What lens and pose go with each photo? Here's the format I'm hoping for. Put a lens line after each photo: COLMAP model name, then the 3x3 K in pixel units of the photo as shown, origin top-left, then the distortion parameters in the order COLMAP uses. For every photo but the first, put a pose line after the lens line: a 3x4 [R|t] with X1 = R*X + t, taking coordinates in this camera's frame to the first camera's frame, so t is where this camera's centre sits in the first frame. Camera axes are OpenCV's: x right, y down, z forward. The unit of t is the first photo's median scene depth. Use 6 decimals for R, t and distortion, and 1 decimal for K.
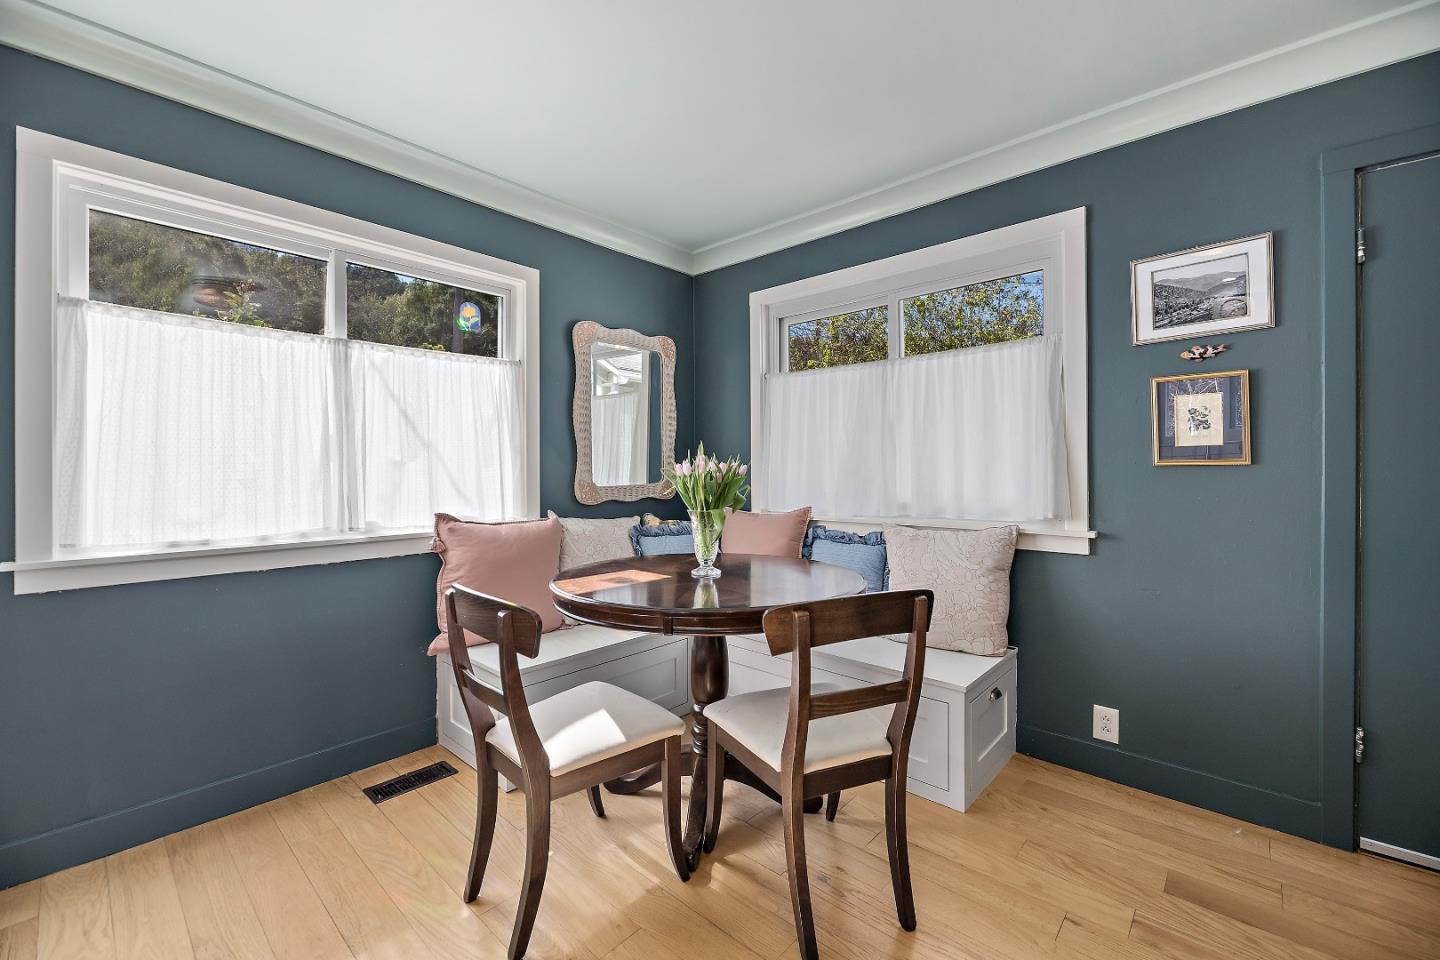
lens RADIAL K [[582.8, 0, 719.1], [0, 582.8, 472.6], [0, 0, 1]] dist [-0.002014, -0.000341]
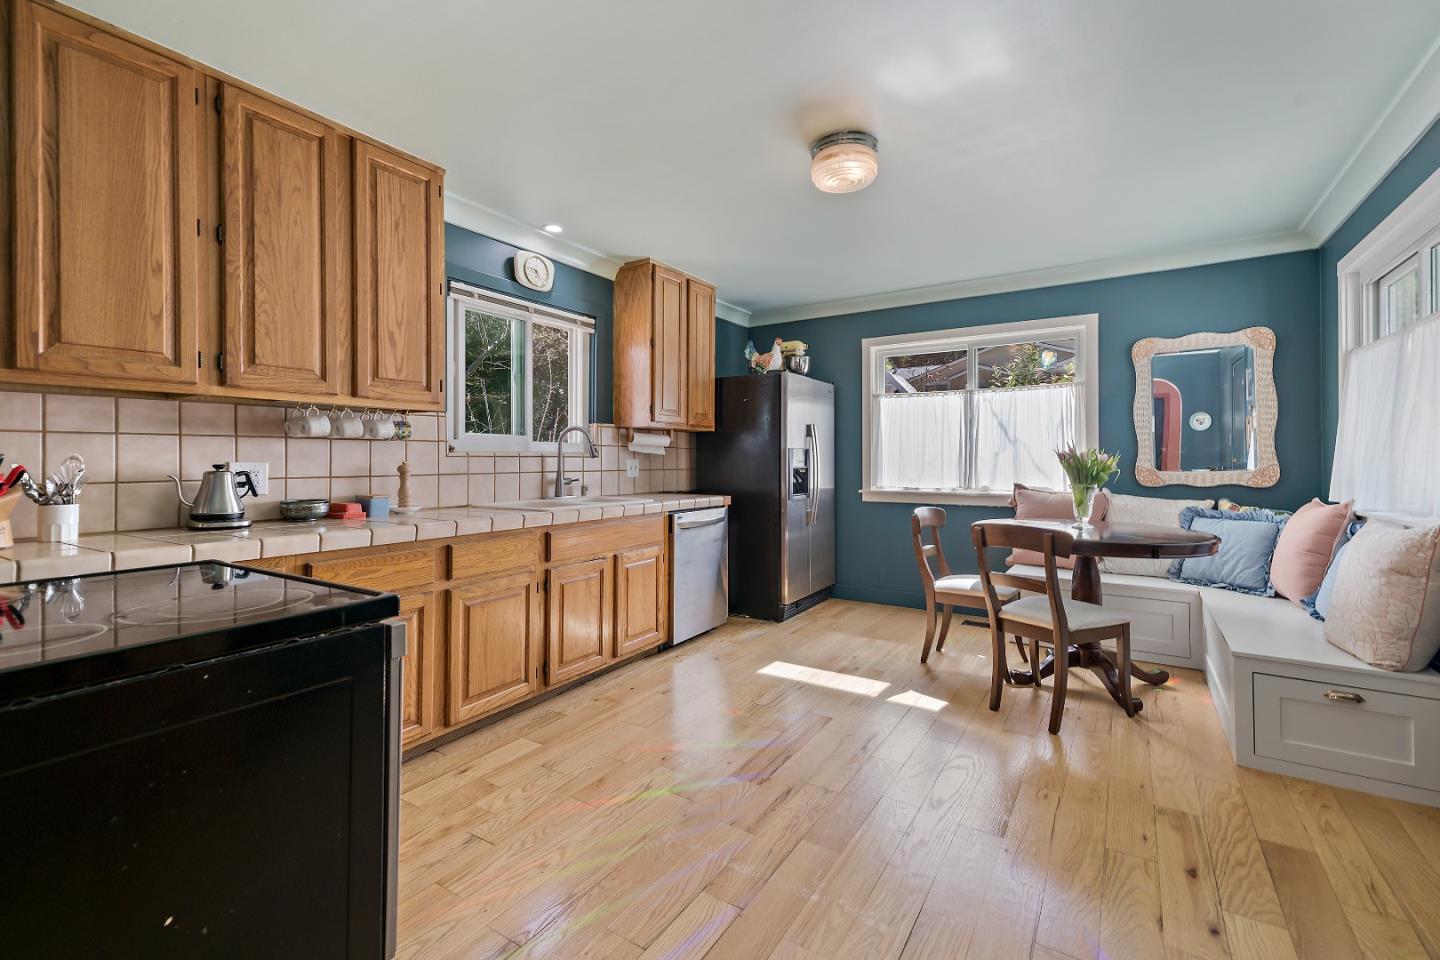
lens RADIAL K [[630.0, 0, 721.8], [0, 630.0, 455.2], [0, 0, 1]] dist [0.001293, 0.000042]
pose [[0.164443, -0.002631, -0.986383, 1.190413], [-0.007500, 0.999964, -0.003918, 0.002180], [0.986358, 0.008042, 0.164417, -0.144064]]
